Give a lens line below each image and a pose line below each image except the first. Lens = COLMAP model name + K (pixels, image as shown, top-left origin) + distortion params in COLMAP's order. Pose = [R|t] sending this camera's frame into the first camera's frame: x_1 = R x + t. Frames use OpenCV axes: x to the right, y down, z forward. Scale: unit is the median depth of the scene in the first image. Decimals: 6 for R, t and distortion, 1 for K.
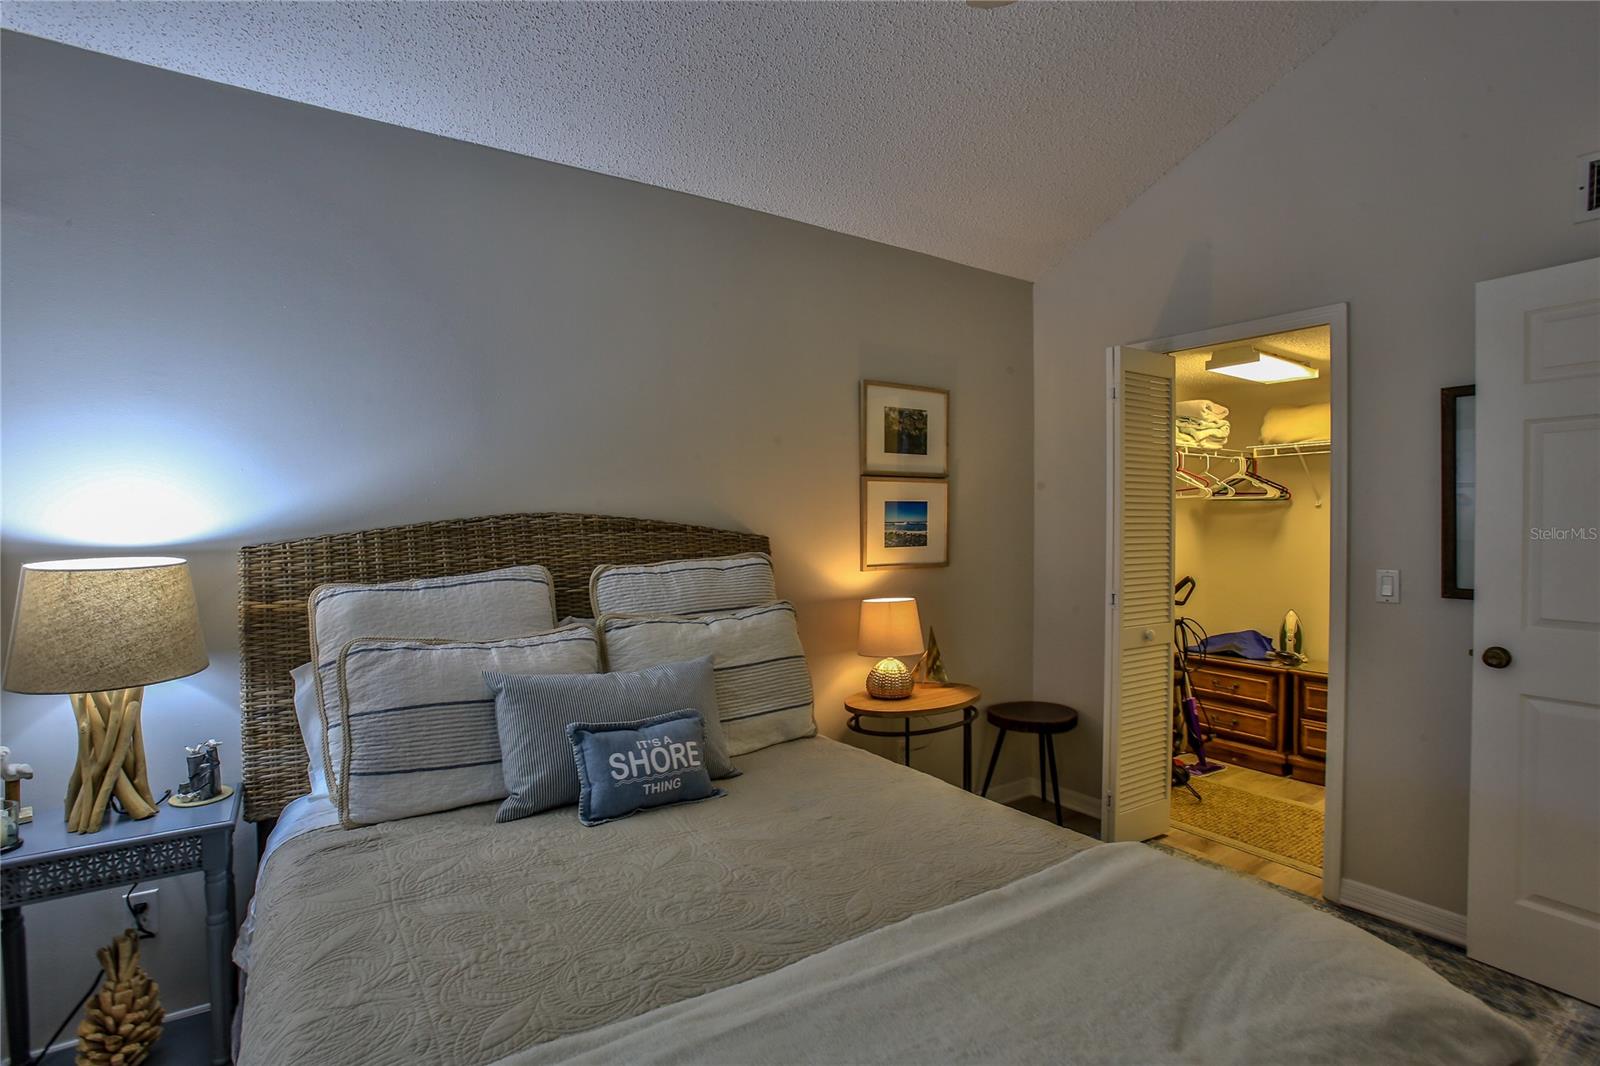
lens RADIAL K [[756.5, 0, 792.4], [0, 756.5, 530.0], [0, 0, 1]] dist [-0.038402, 0.003831]
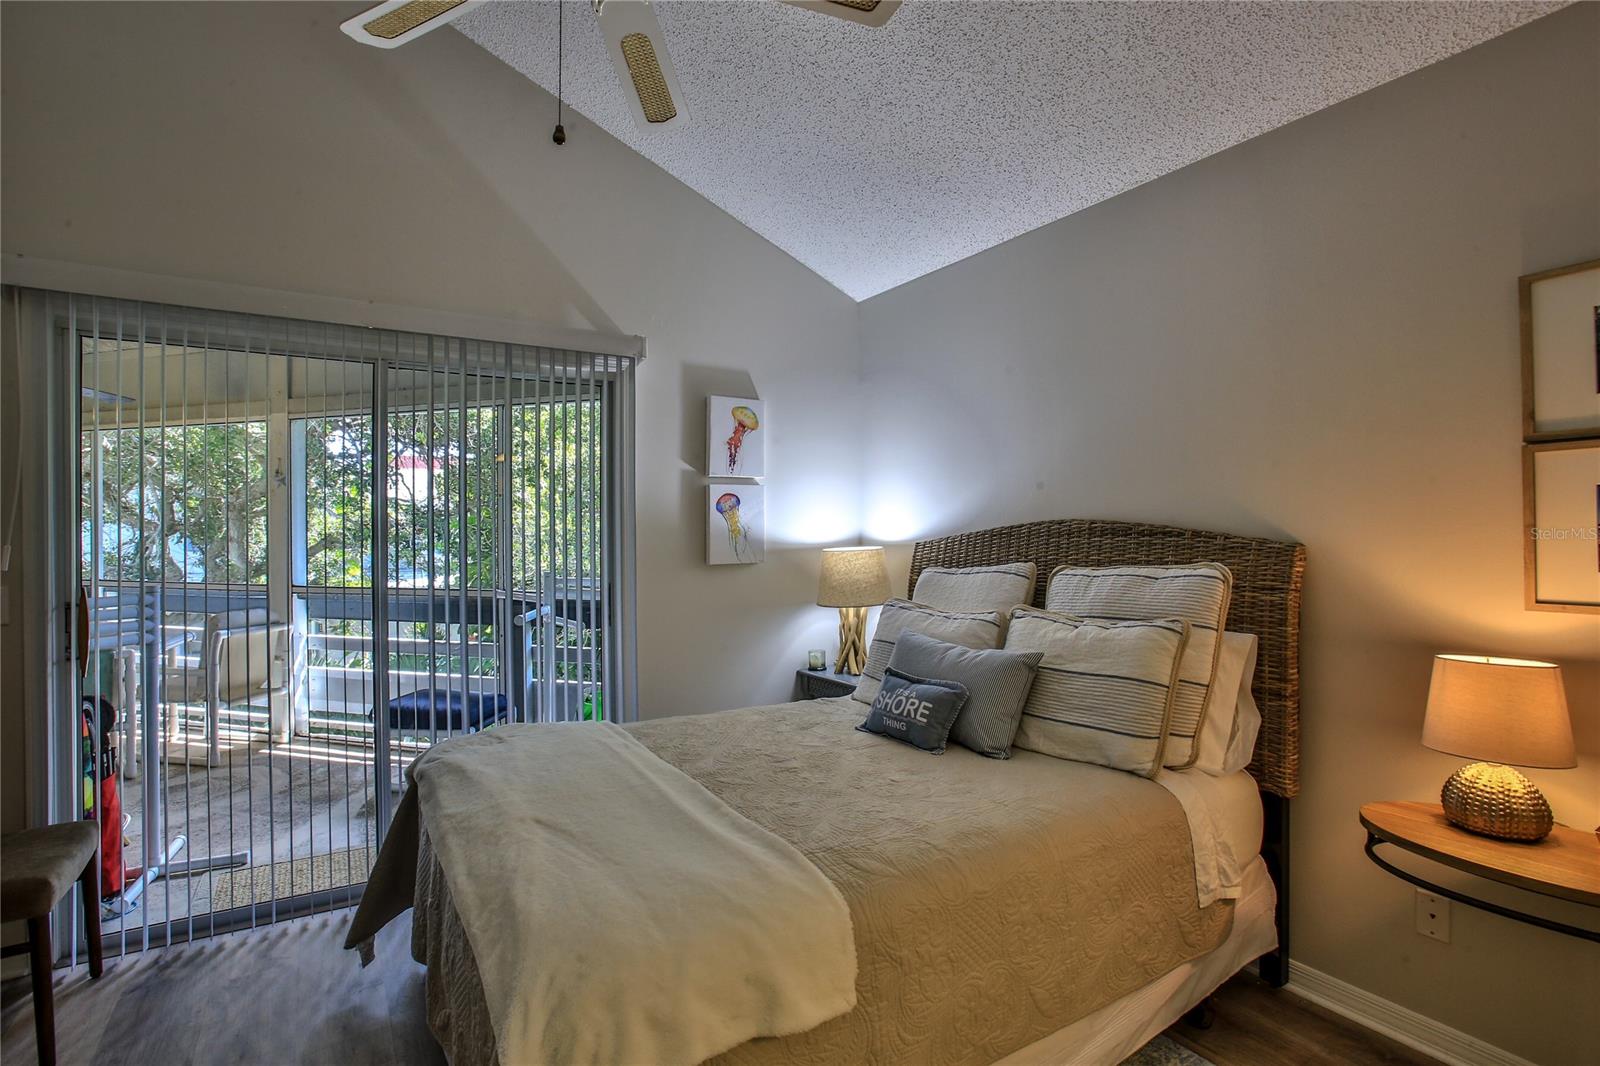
lens RADIAL K [[756.5, 0, 795.0], [0, 756.5, 530.3], [0, 0, 1]] dist [-0.038402, 0.003831]
pose [[-0.011964, -0.003041, -0.999924, 0.933726], [-0.002476, 0.999992, -0.003011, -0.002262], [0.999925, 0.002440, -0.011971, 0.657708]]
